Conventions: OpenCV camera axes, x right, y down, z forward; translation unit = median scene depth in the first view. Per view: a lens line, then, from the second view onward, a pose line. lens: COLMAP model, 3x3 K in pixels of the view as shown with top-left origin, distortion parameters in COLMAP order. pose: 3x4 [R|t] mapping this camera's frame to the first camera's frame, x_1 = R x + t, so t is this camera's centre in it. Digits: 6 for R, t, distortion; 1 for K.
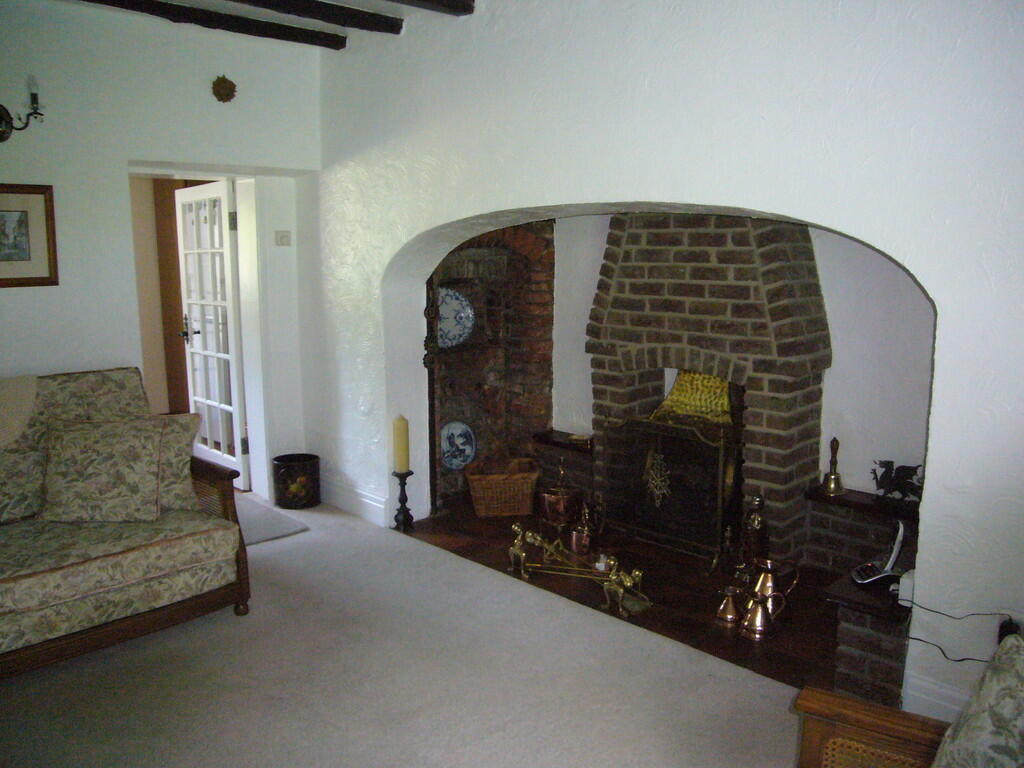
lens RADIAL K [[837.7, 0, 512.0], [0, 837.7, 384.0], [0, 0, 1]] dist [-0.090417, 0.007188]
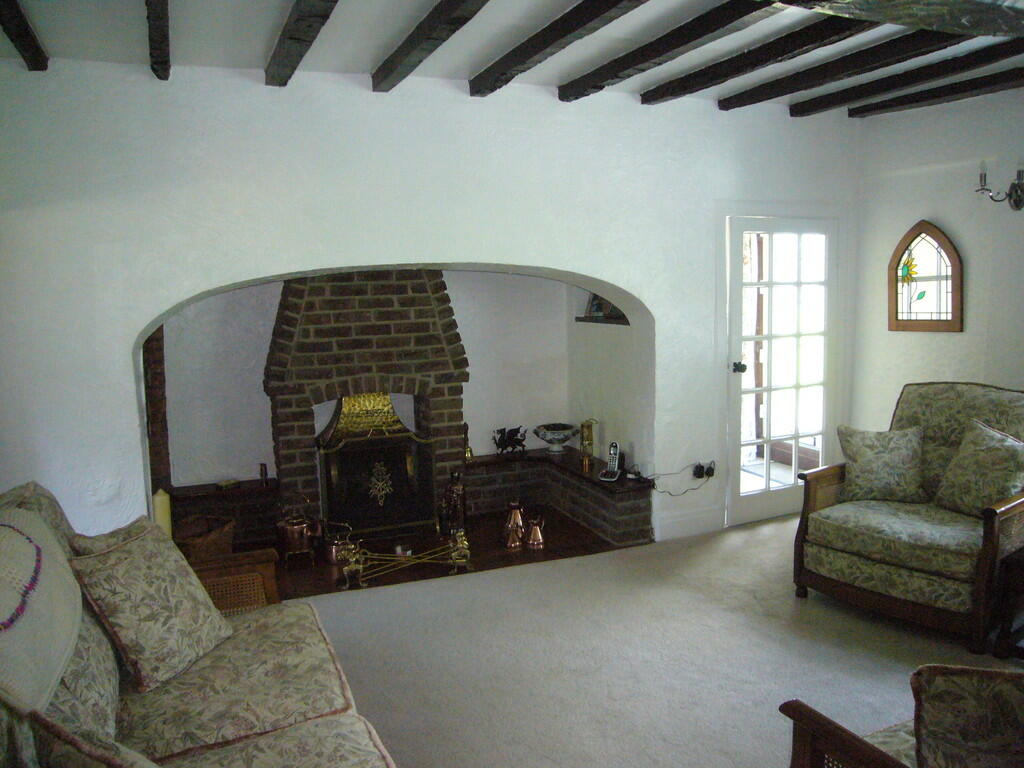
lens RADIAL K [[837.7, 0, 512.0], [0, 837.7, 384.0], [0, 0, 1]] dist [-0.090417, 0.007188]
pose [[0.400344, -0.122807, 0.908099, -0.897576], [0.174429, 0.983073, 0.056047, -0.068894], [-0.899611, 0.135960, 0.414988, 0.309027]]
